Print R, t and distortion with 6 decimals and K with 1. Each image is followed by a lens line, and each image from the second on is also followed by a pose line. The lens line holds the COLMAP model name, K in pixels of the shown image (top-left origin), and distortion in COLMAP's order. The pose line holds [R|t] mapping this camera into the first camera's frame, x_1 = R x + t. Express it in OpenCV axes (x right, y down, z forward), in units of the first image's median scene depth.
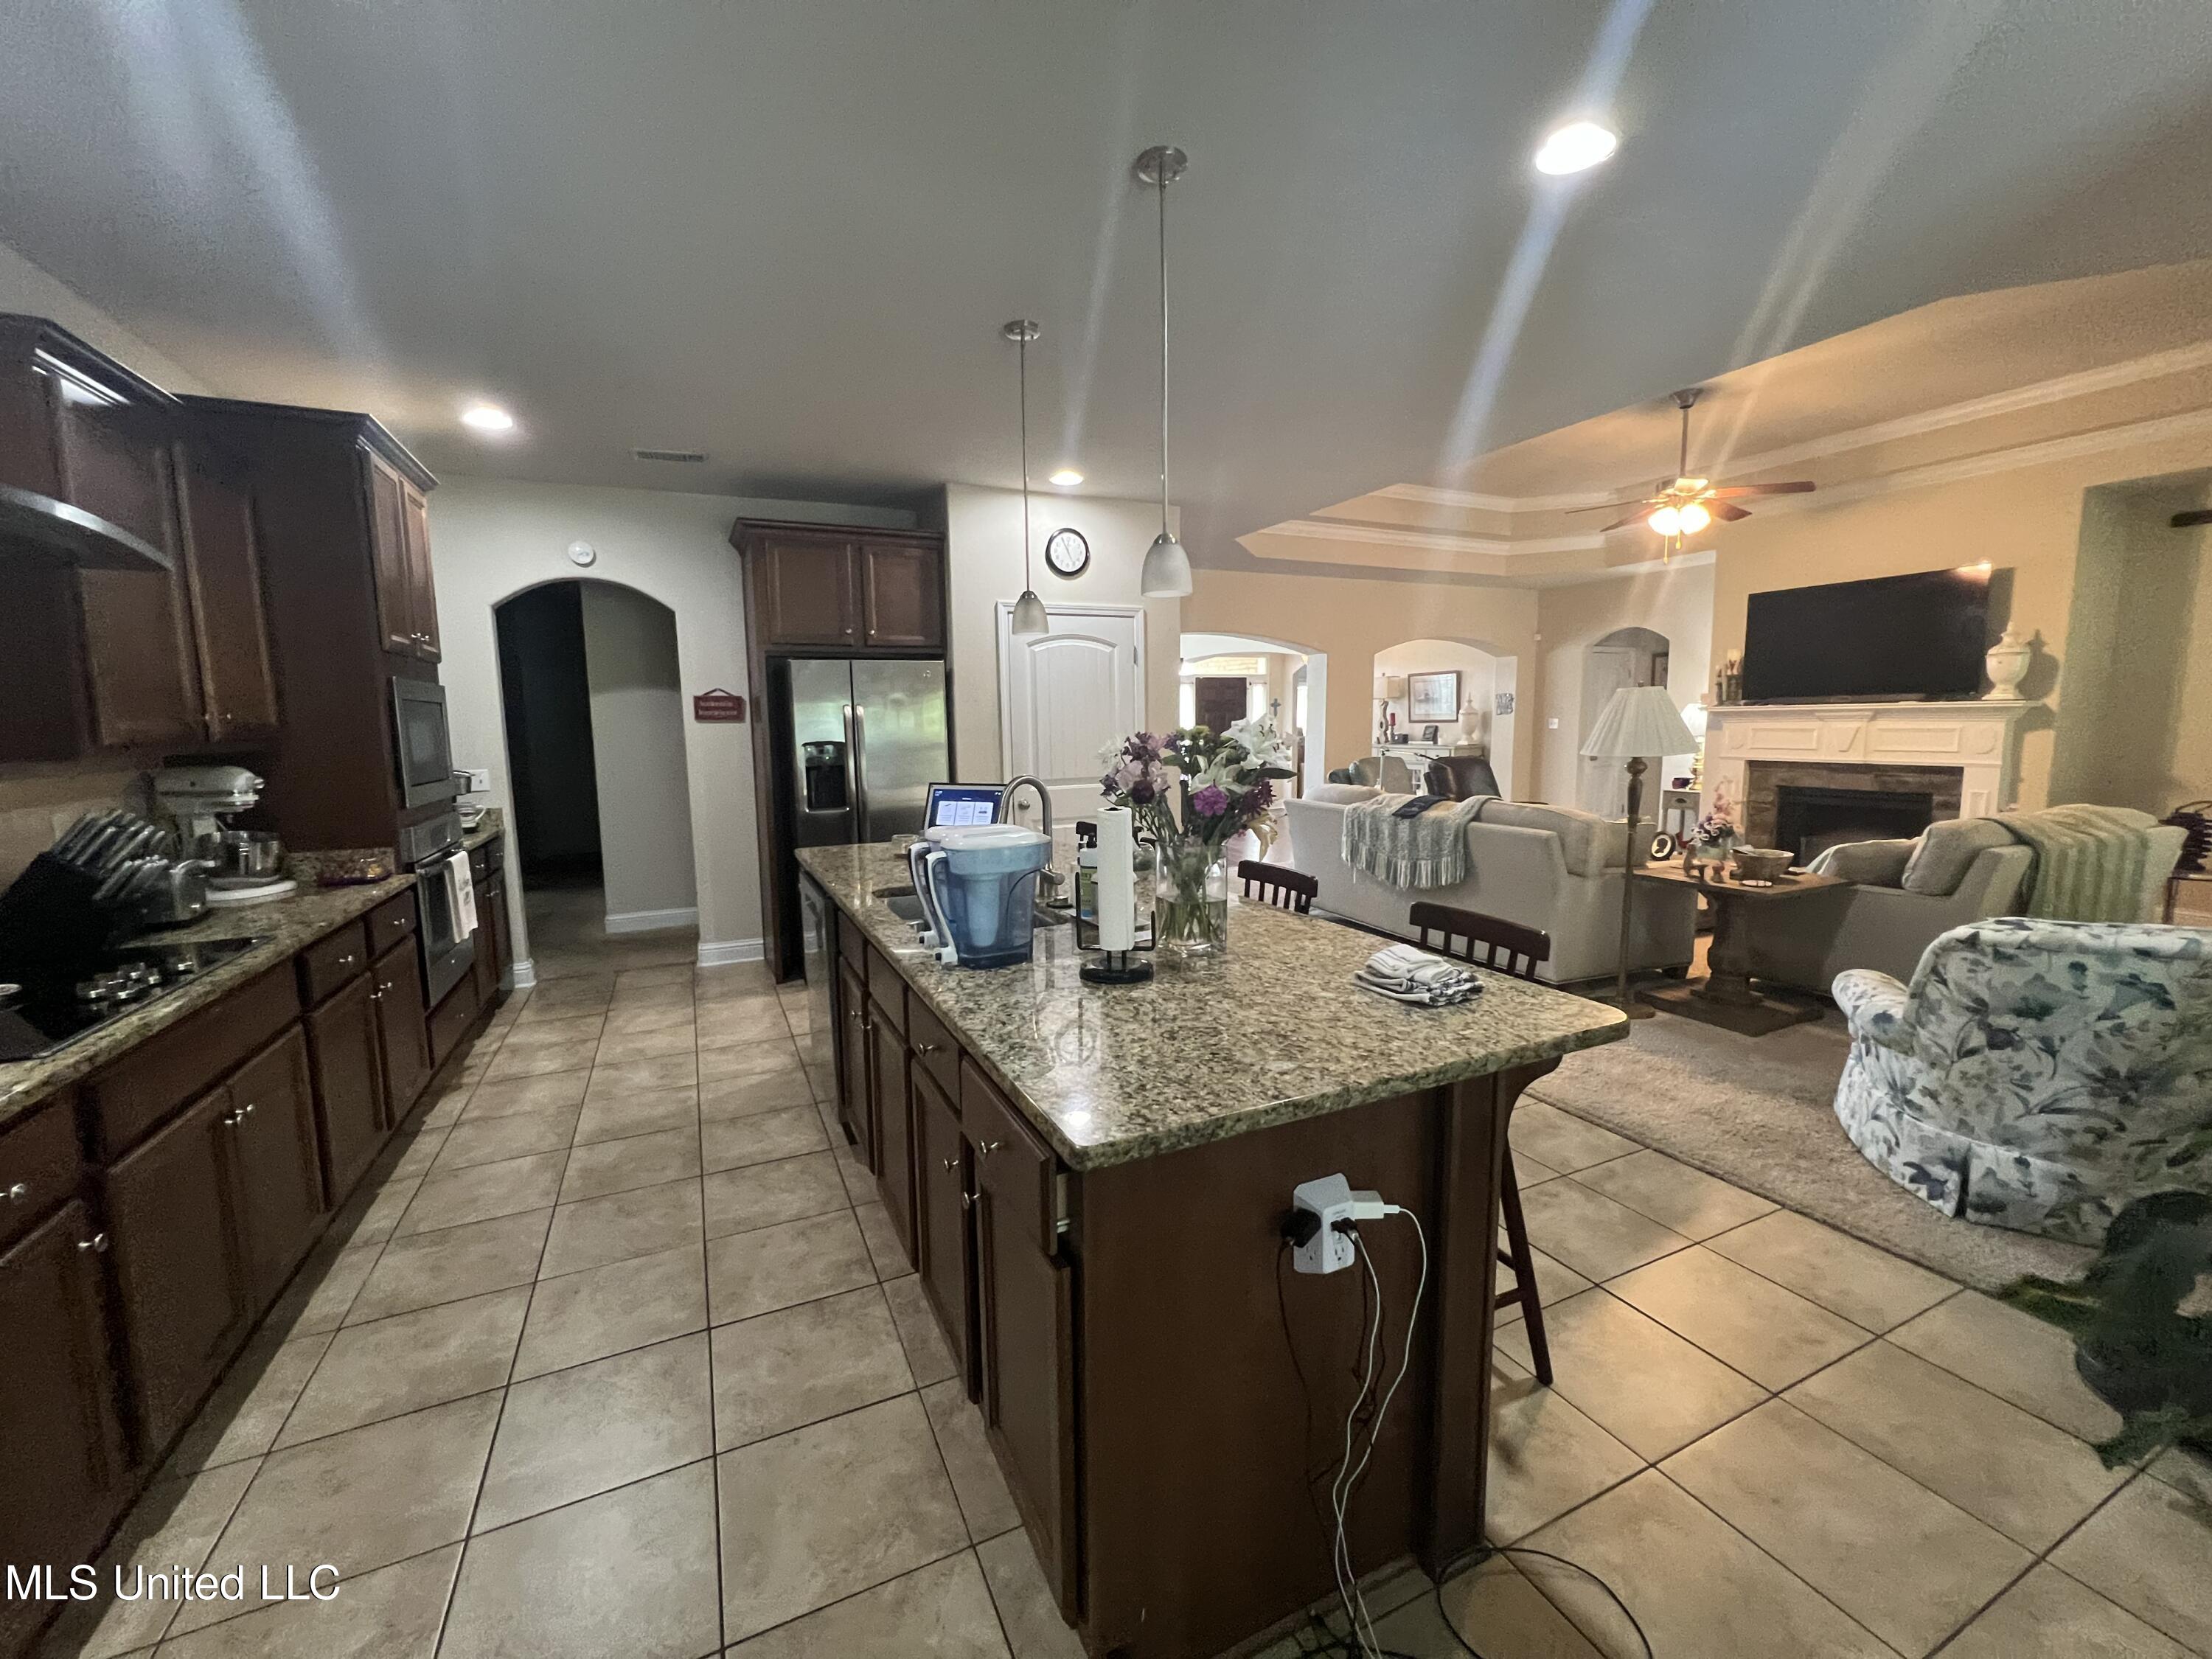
lens RADIAL K [[889.9, 0, 1098.9], [0, 889.9, 824.7], [0, 0, 1]] dist [-0.003685, 0.001524]
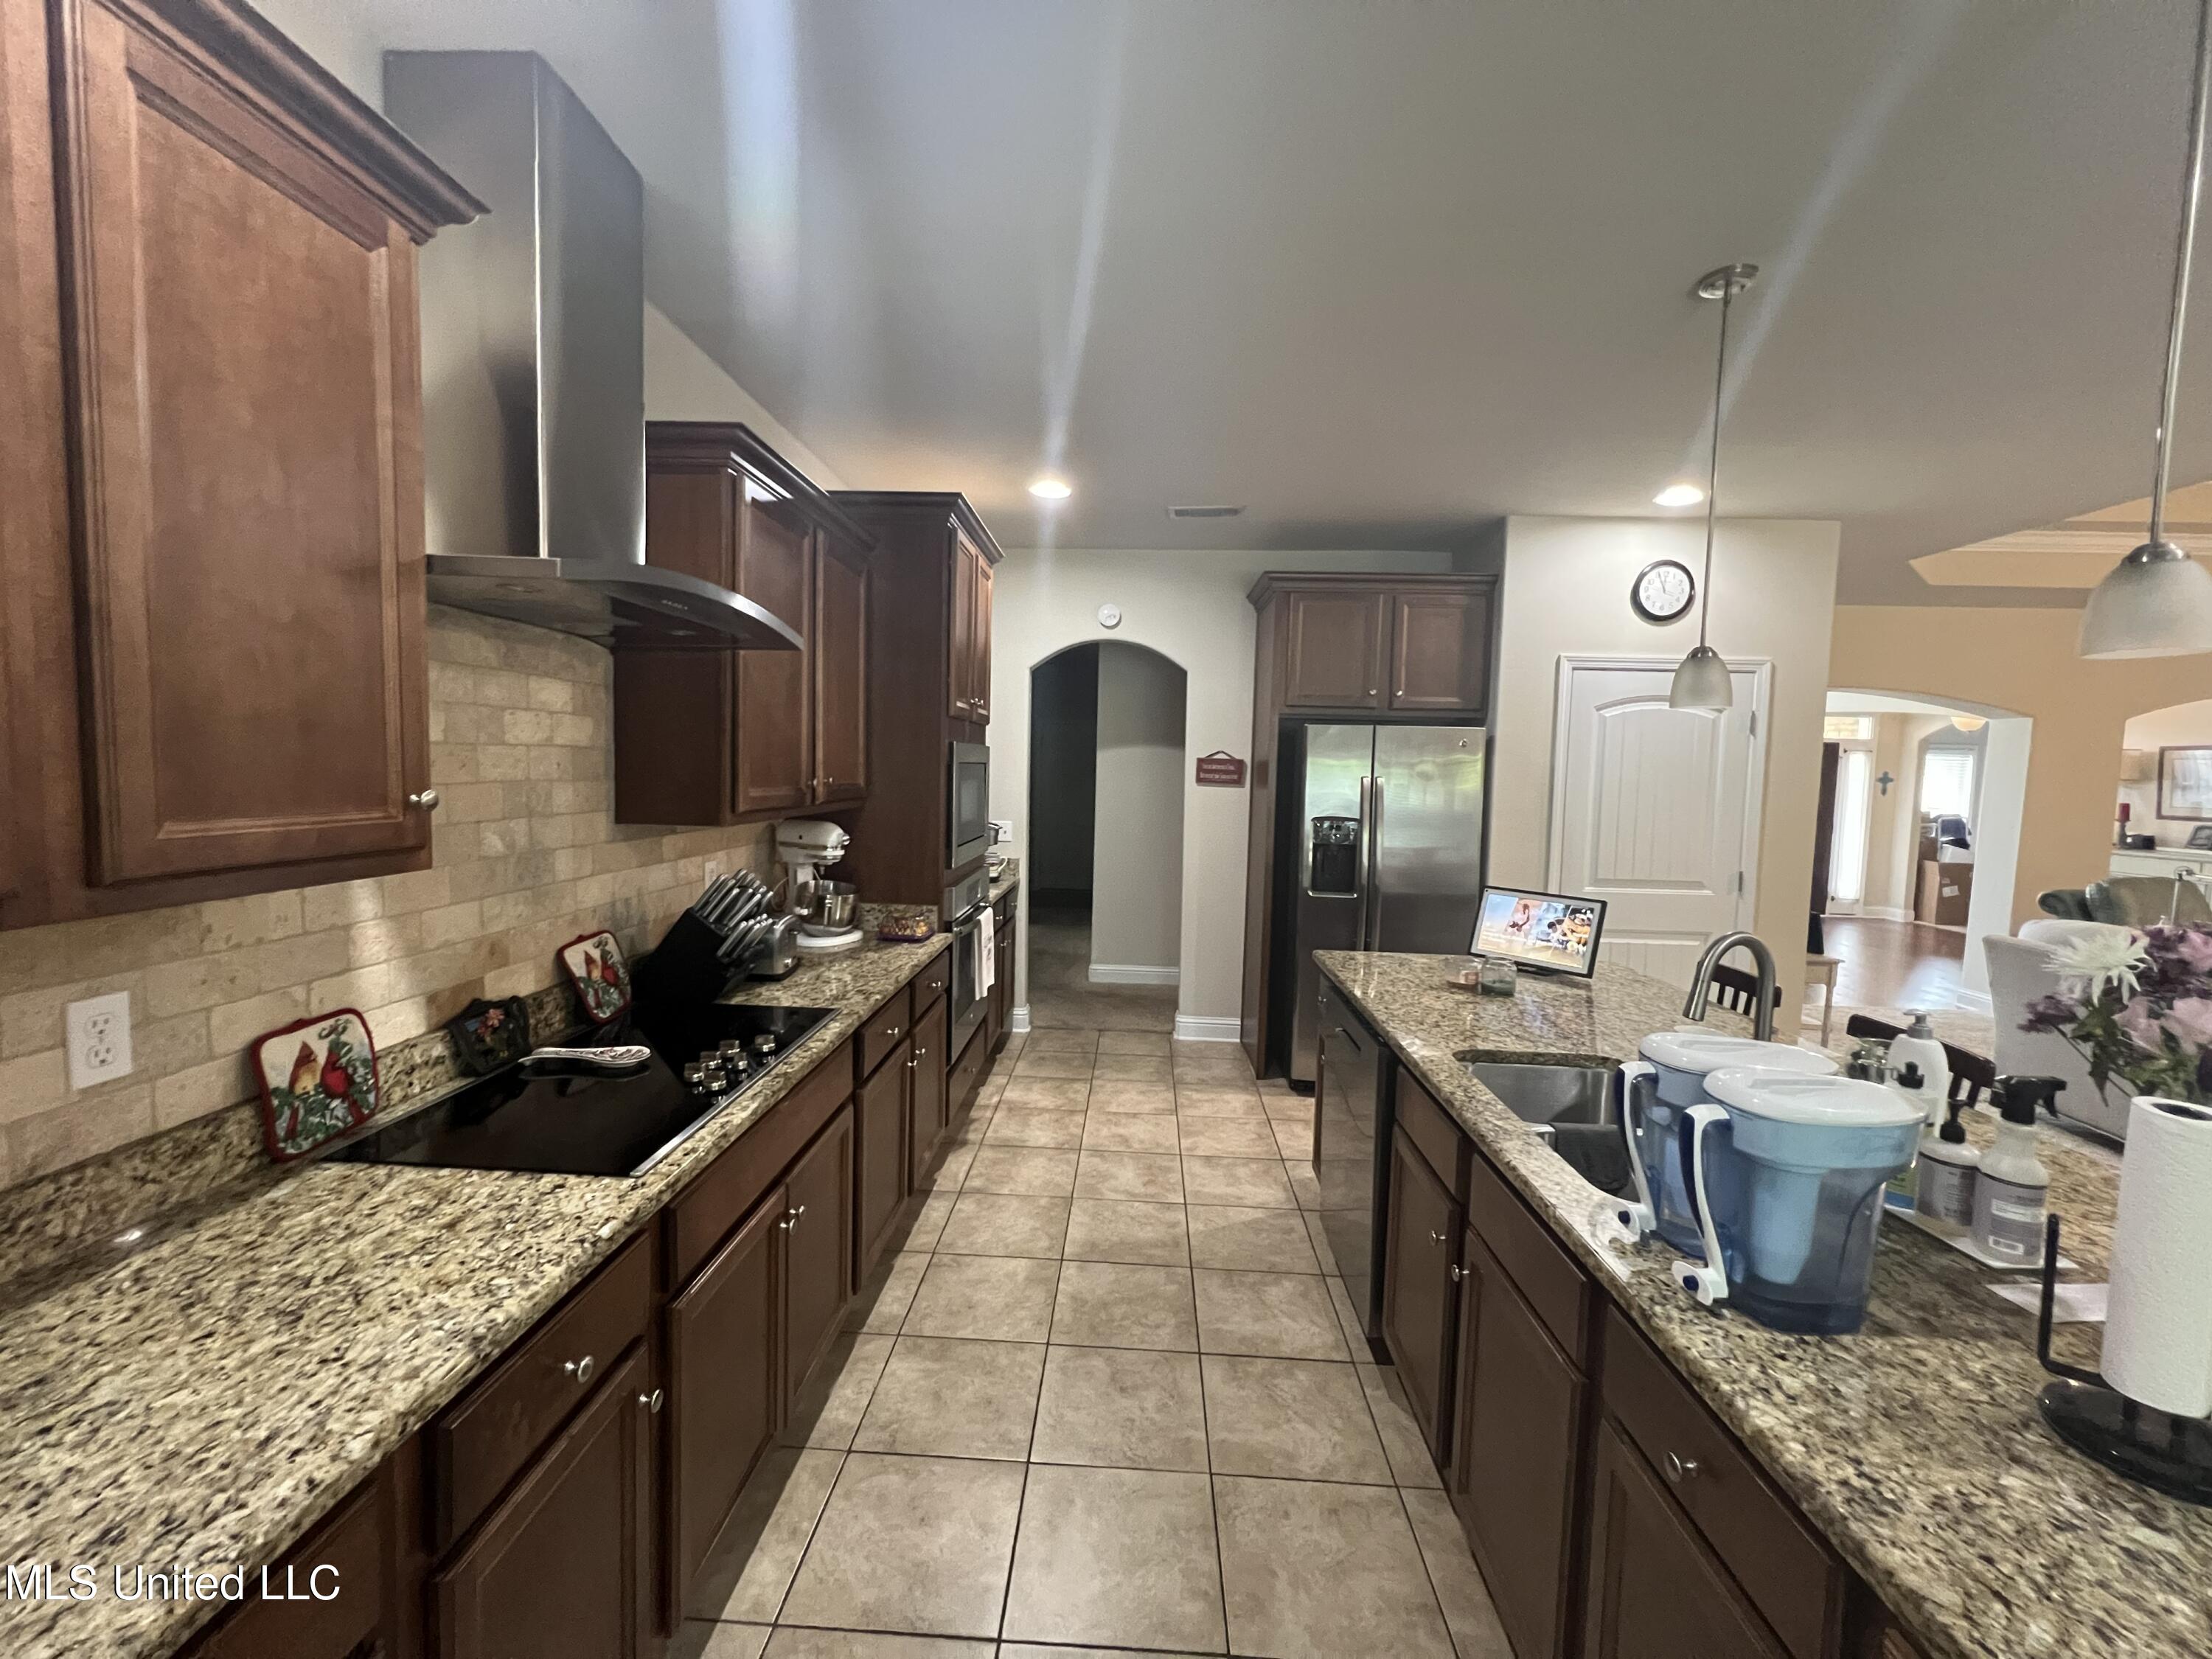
lens RADIAL K [[889.9, 0, 1101.2], [0, 889.9, 826.3], [0, 0, 1]] dist [-0.003685, 0.001524]
pose [[0.884596, 0.071170, -0.460896, -0.096243], [-0.094311, 0.995167, -0.027340, -0.033953], [0.456723, 0.067652, 0.887033, 0.100467]]
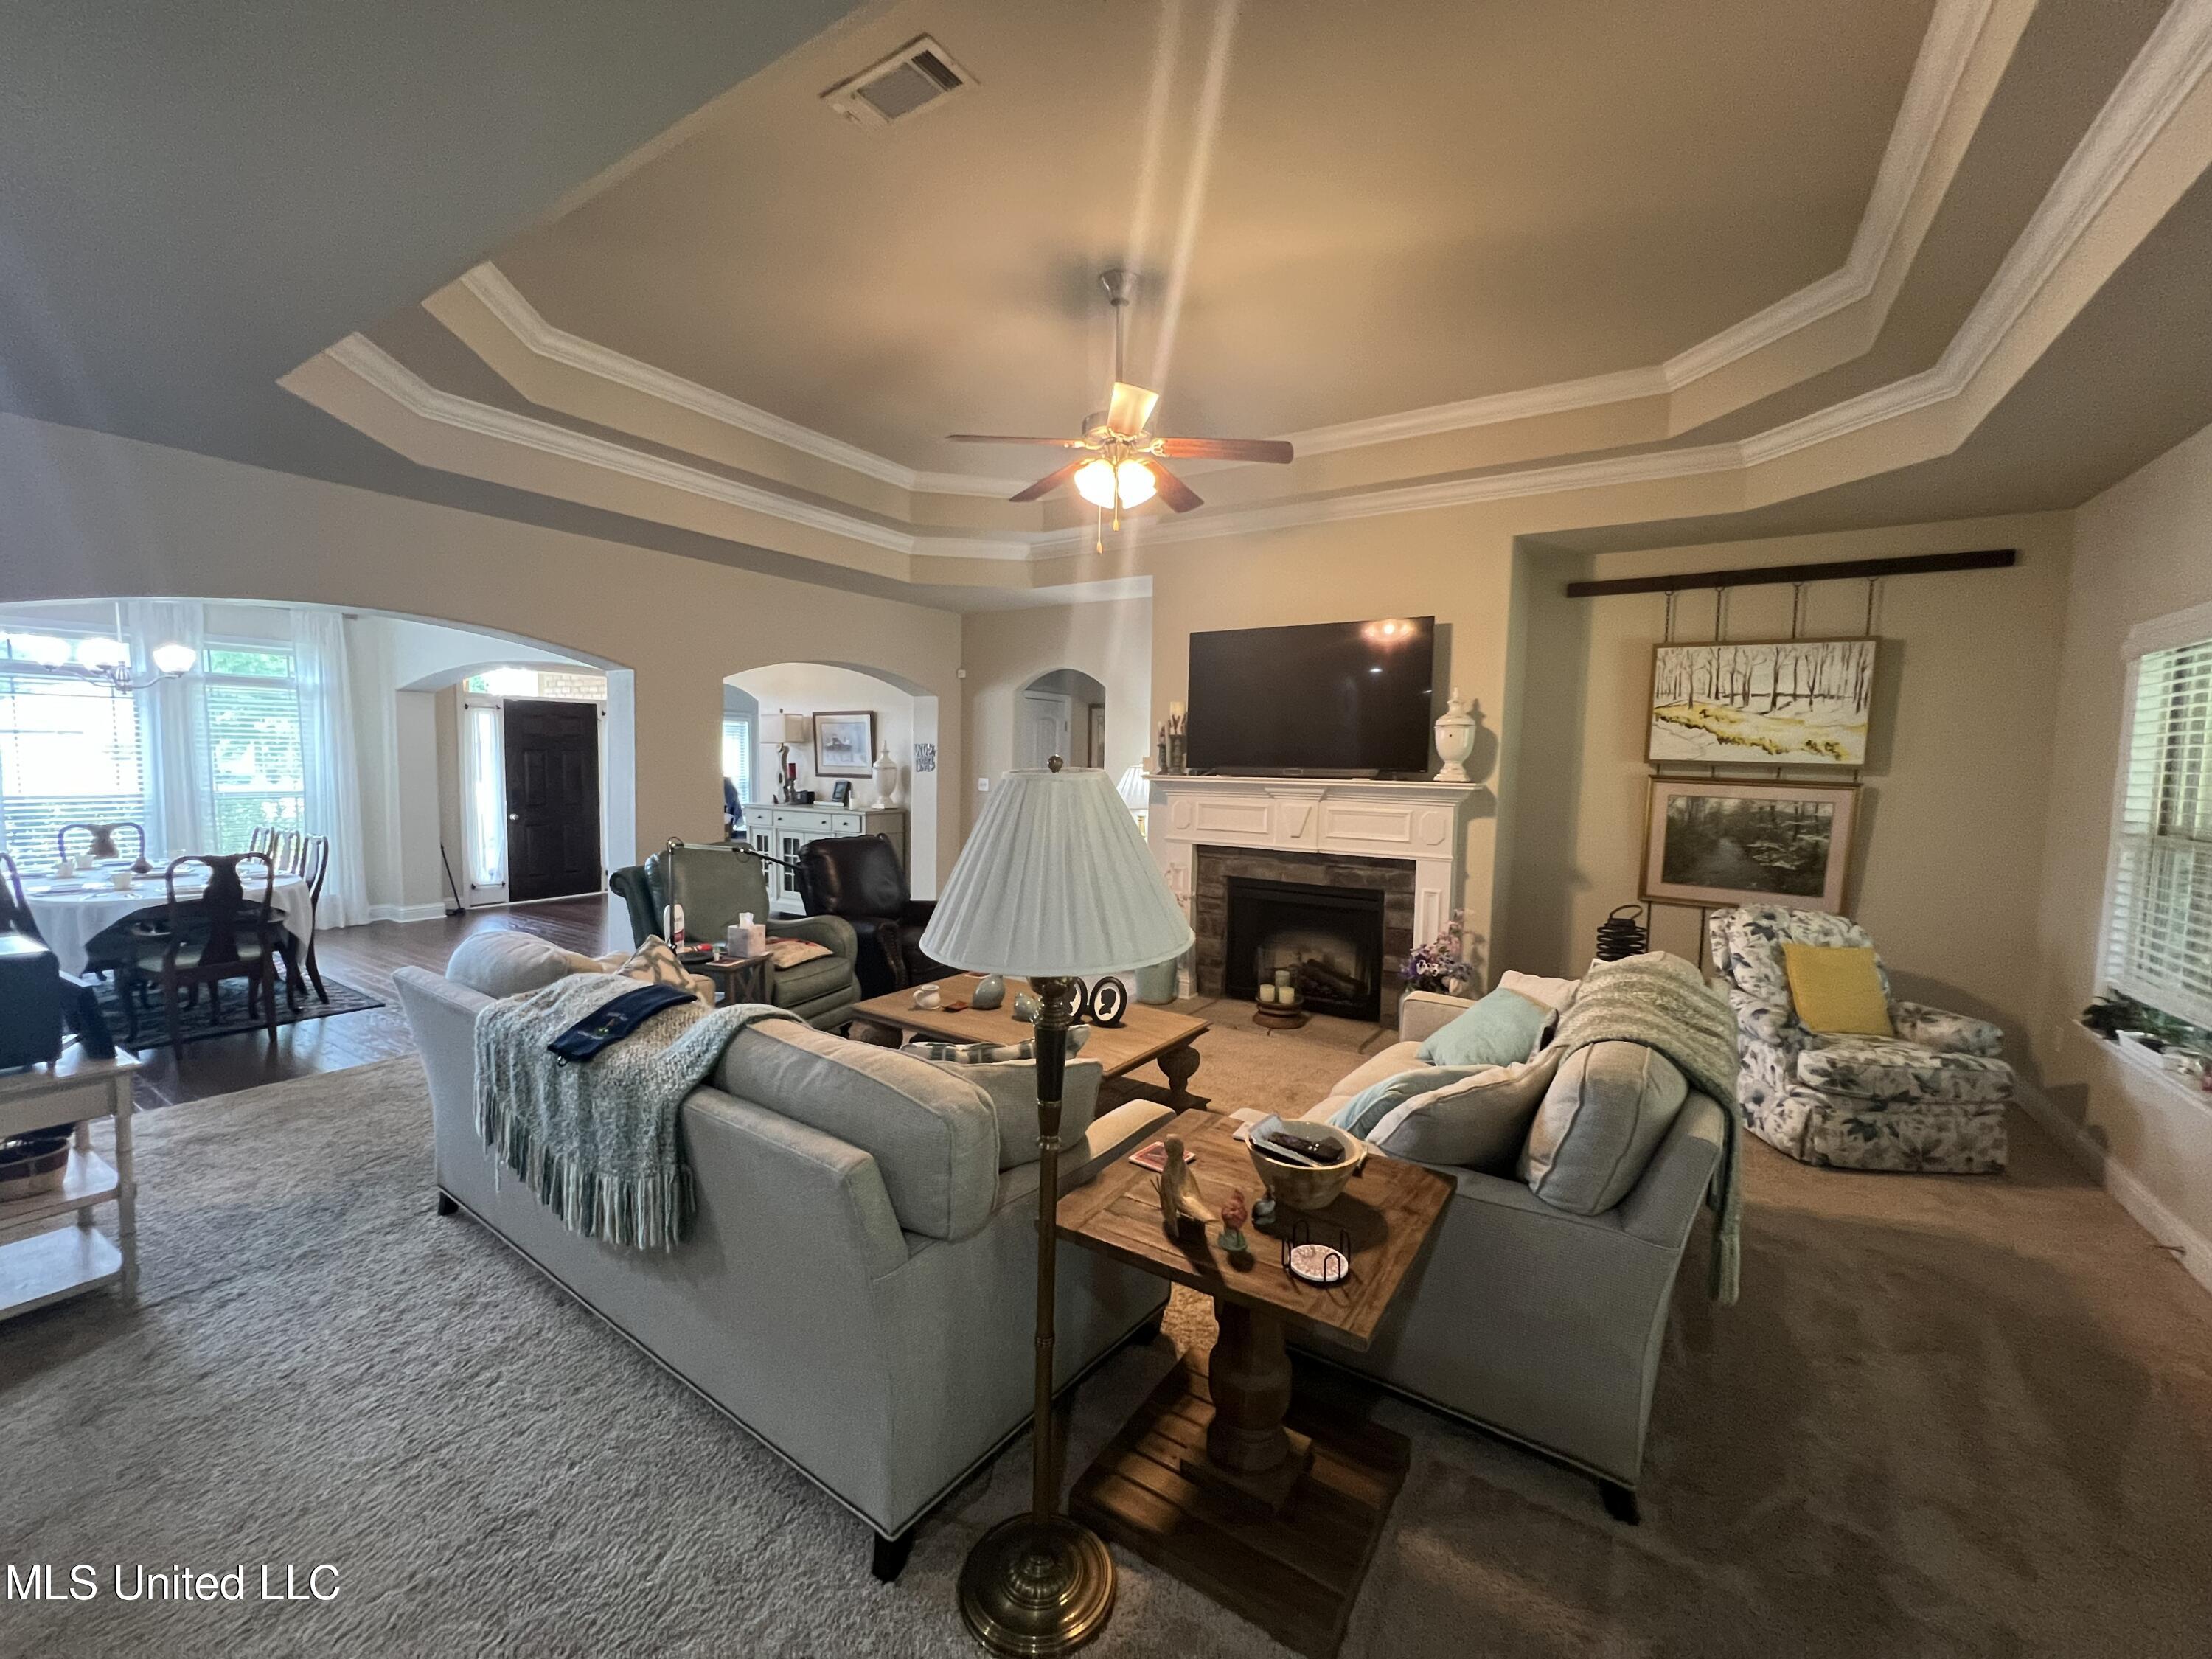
lens RADIAL K [[889.9, 0, 1095.6], [0, 889.9, 827.8], [0, 0, 1]] dist [-0.003685, 0.001524]
pose [[0.847862, -0.012343, 0.530073, 0.321040], [0.032304, 0.999074, -0.028406, -0.090216], [-0.529232, 0.041208, 0.847476, 0.509908]]
